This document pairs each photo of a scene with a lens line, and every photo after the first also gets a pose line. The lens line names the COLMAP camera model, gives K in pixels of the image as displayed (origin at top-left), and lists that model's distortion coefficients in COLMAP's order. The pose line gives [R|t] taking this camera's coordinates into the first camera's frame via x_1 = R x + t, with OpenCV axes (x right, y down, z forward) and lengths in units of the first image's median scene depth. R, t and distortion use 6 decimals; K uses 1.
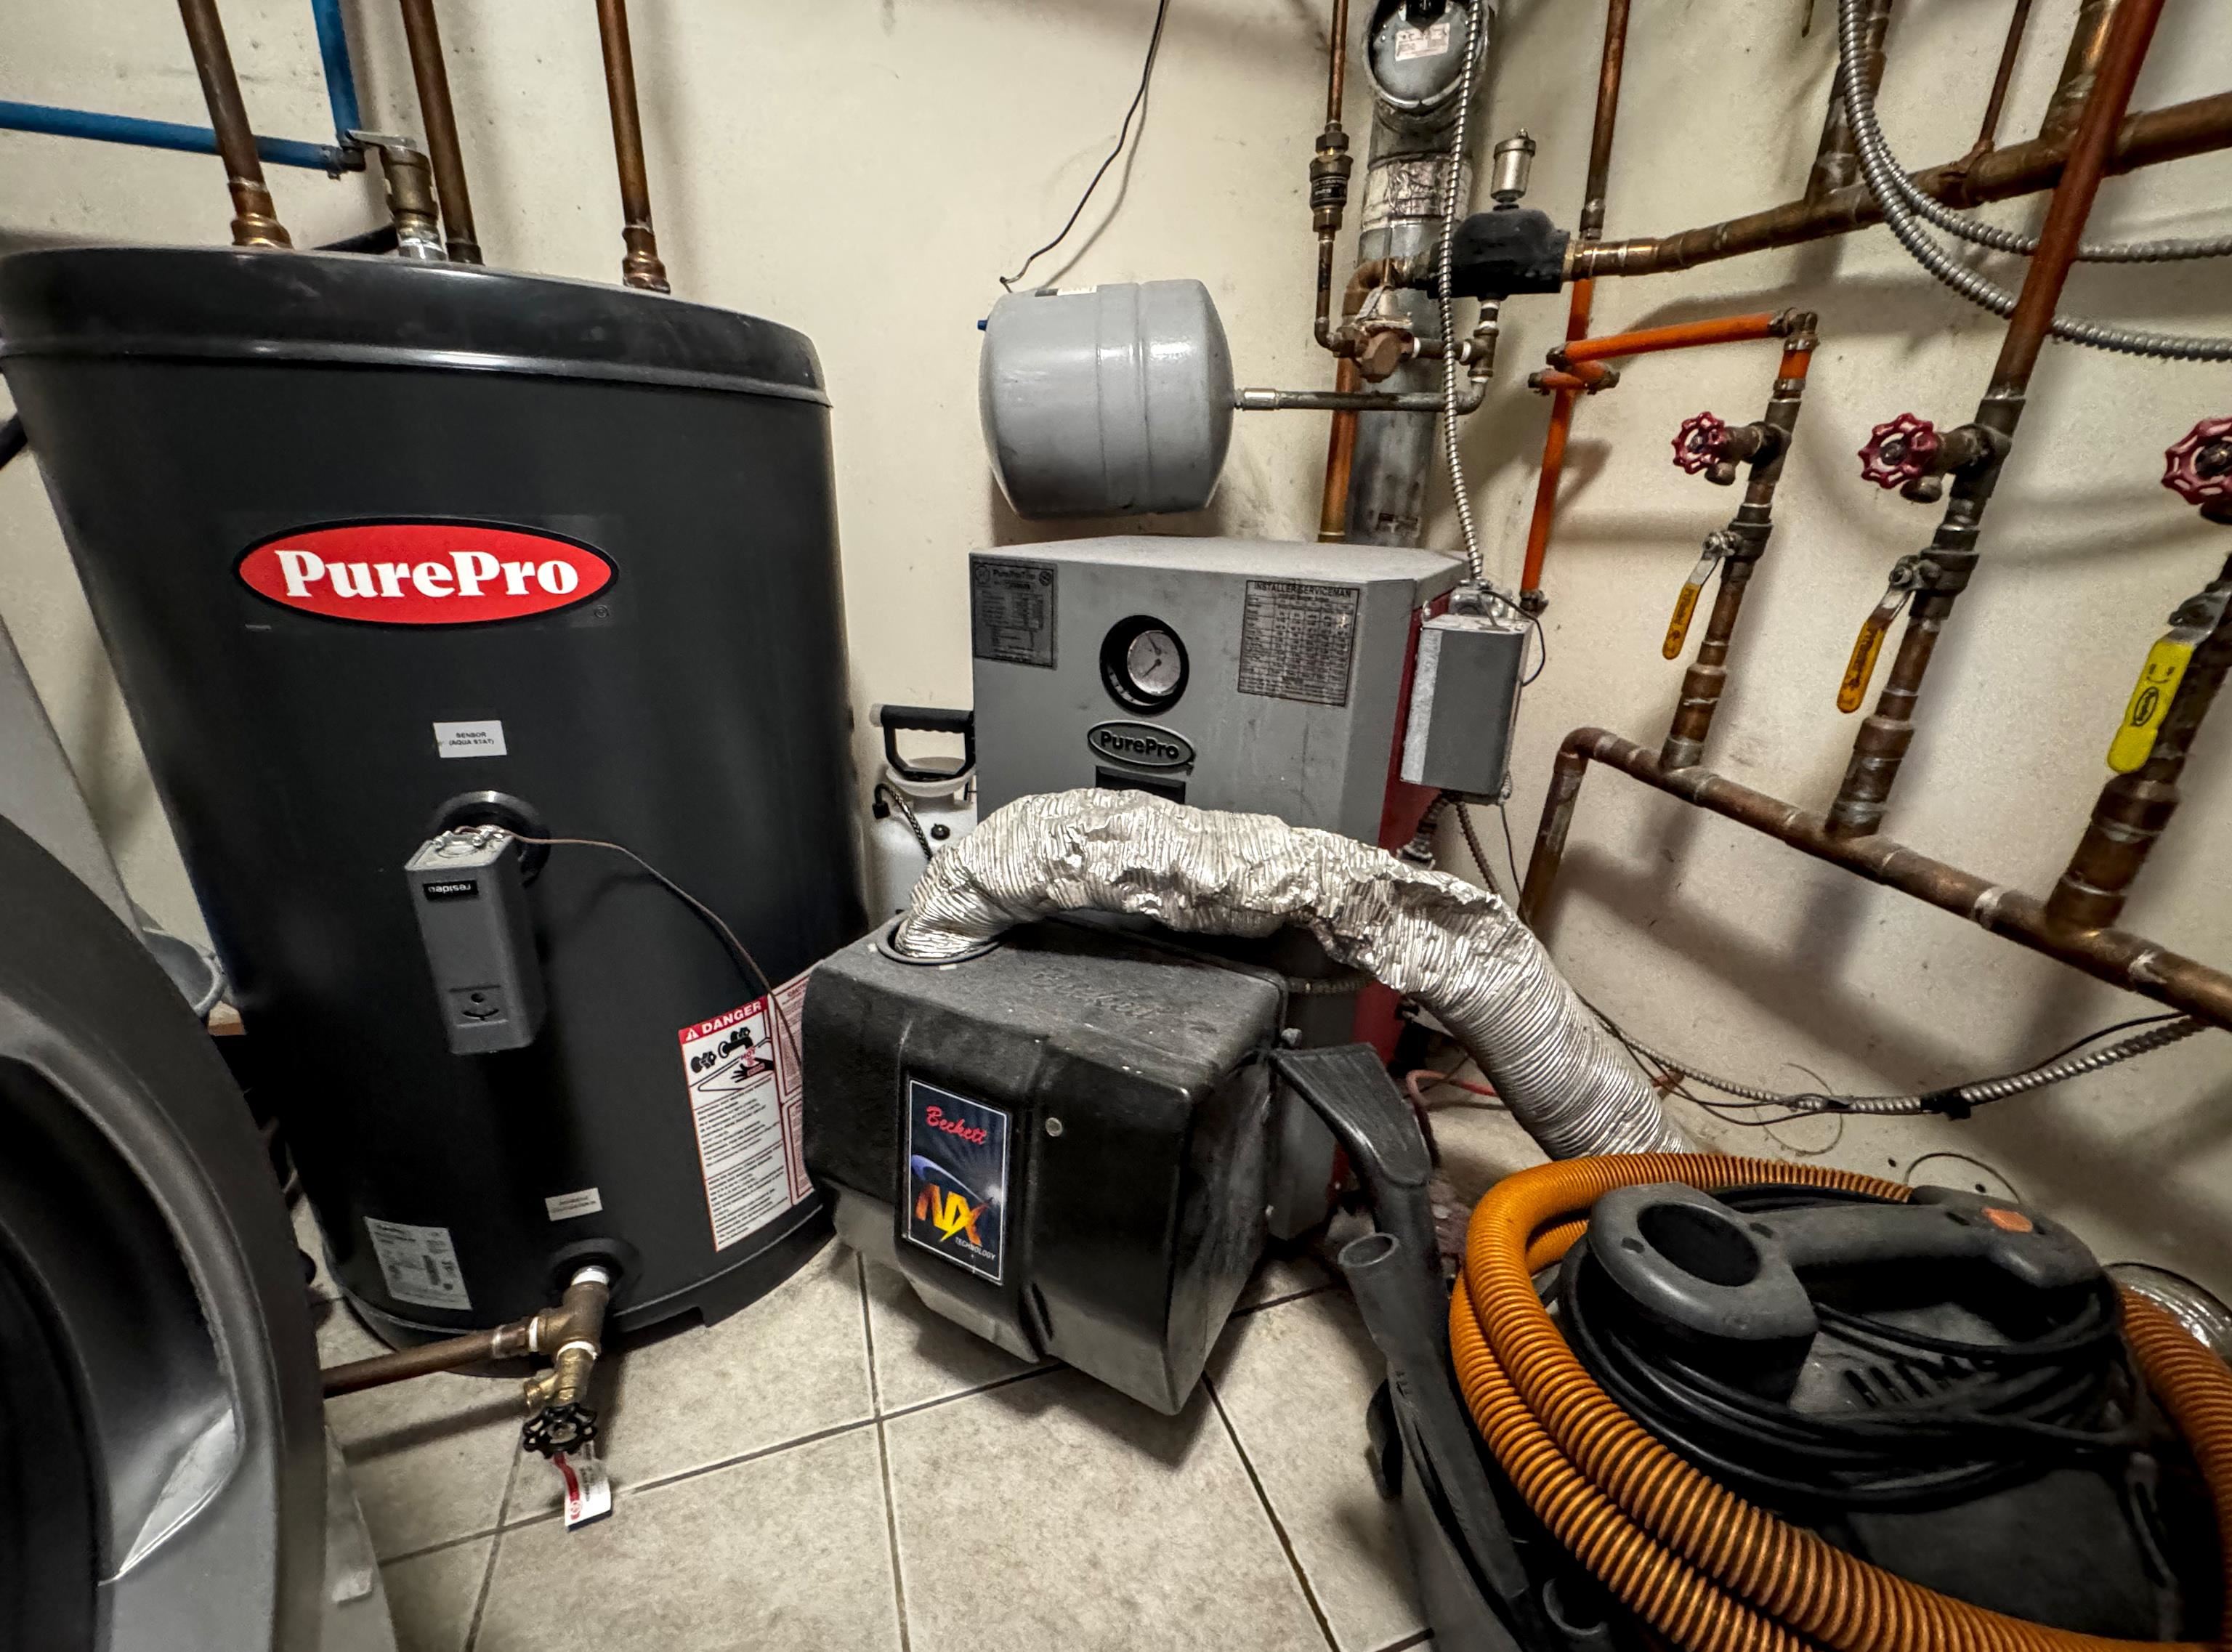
lens RADIAL K [[899.4, 0, 1120.4], [0, 899.4, 822.2], [0, 0, 1]] dist [-0.006978, 0.001848]
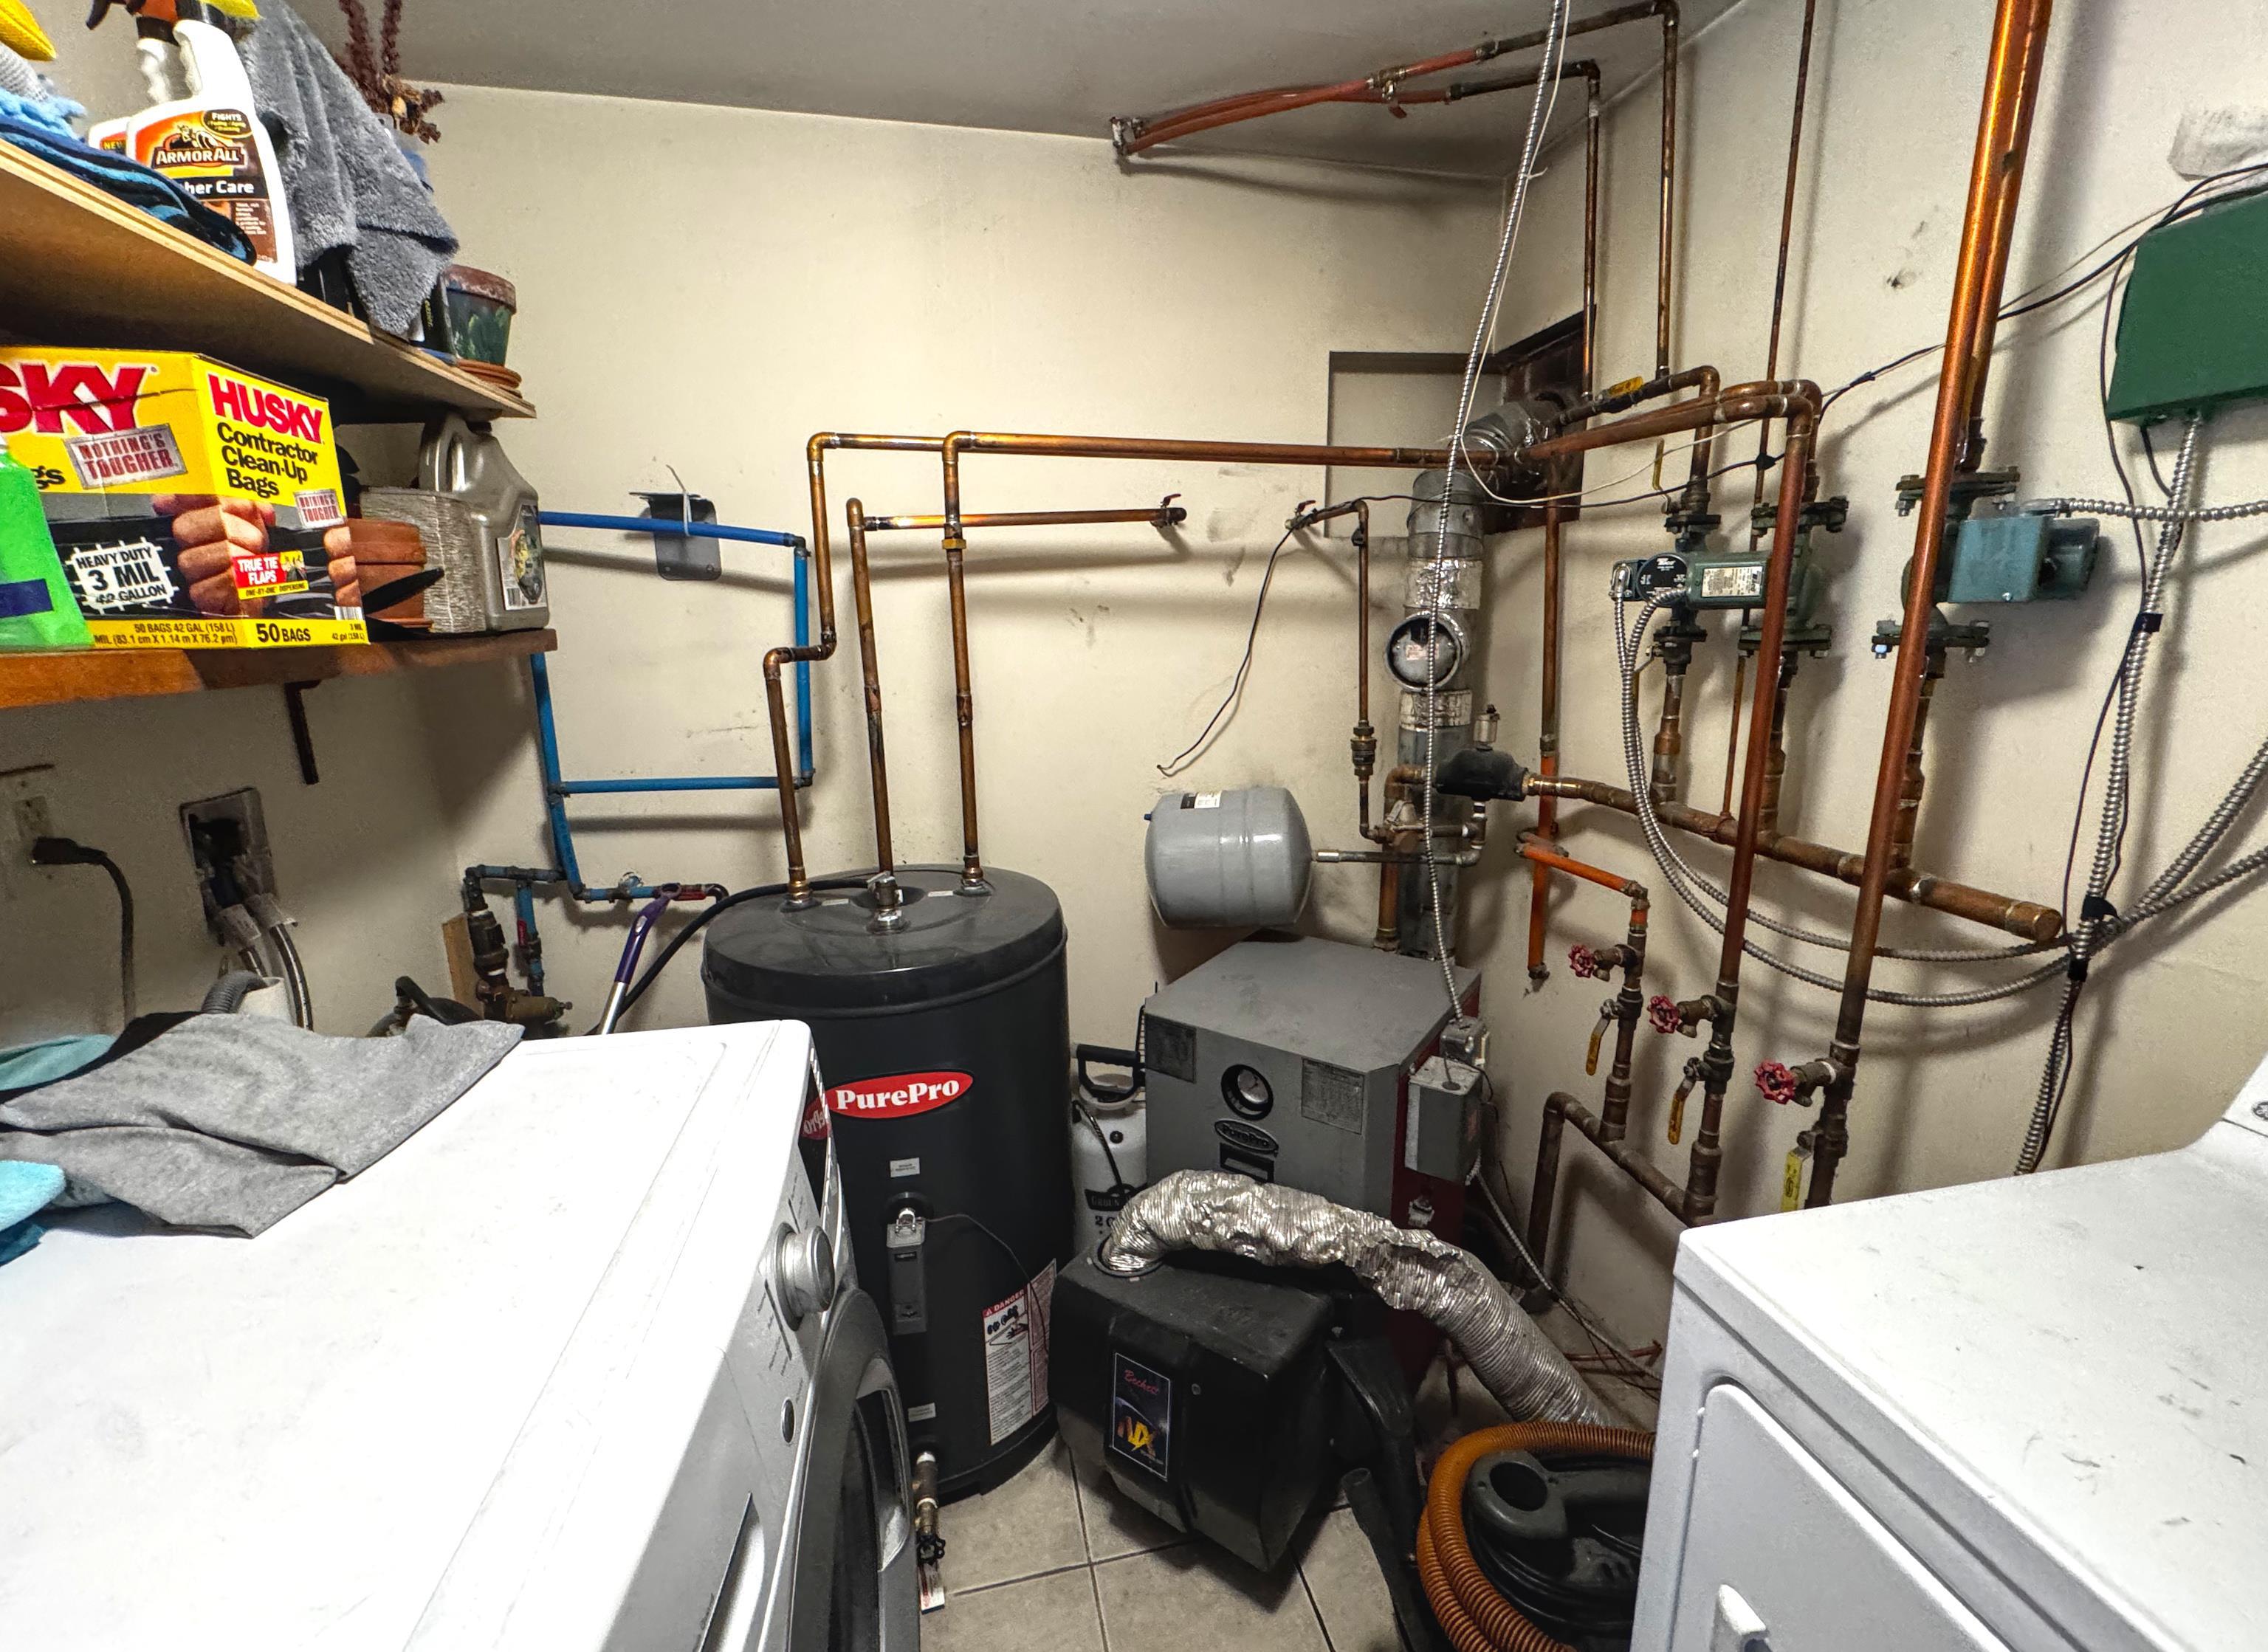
lens RADIAL K [[930.4, 0, 1139.1], [0, 930.4, 826.9], [0, 0, 1]] dist [-0.001444, 0.000069]
pose [[0.991208, -0.016766, -0.131249, 0.065822], [-0.001239, 0.990720, -0.135912, -0.449574], [0.132310, 0.134879, 0.981989, -0.859587]]
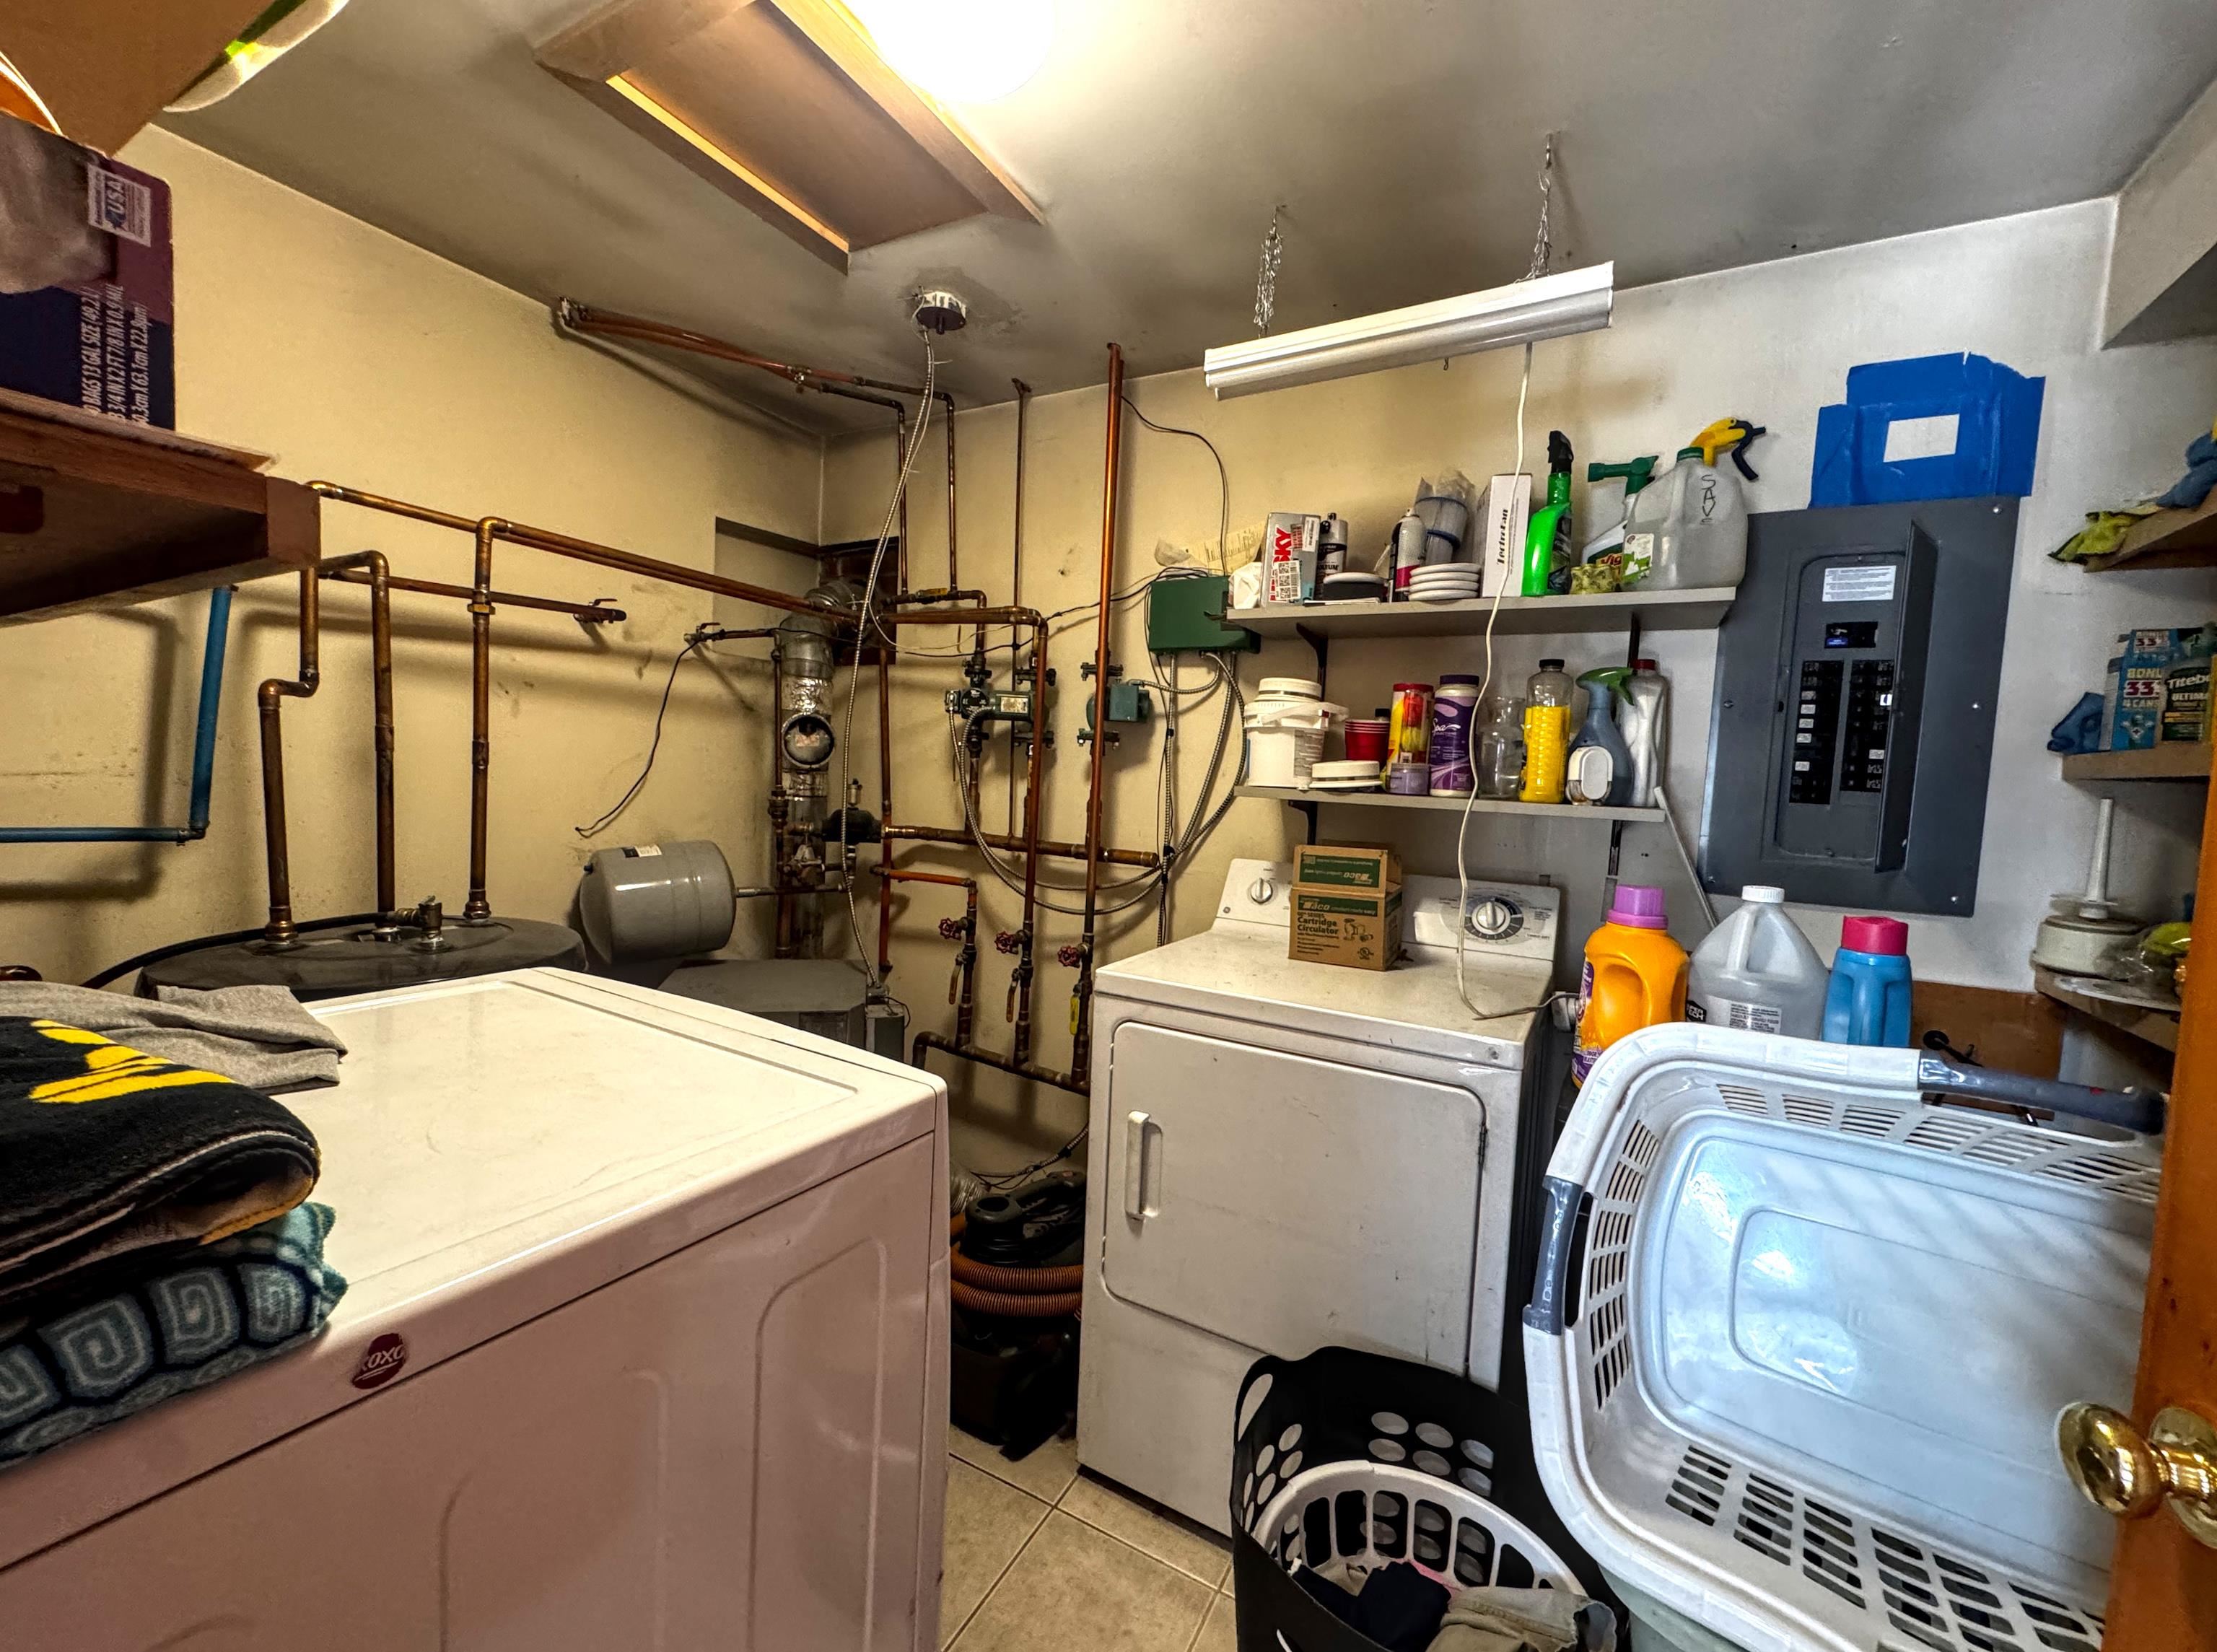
lens RADIAL K [[893.5, 0, 1102.9], [0, 893.5, 839.7], [0, 0, 1]] dist [-0.006978, 0.001848]
pose [[0.746057, -0.046490, 0.664257, -0.800199], [0.211427, 0.962478, -0.170101, -0.130291], [-0.631425, 0.267347, 0.727893, -1.360647]]
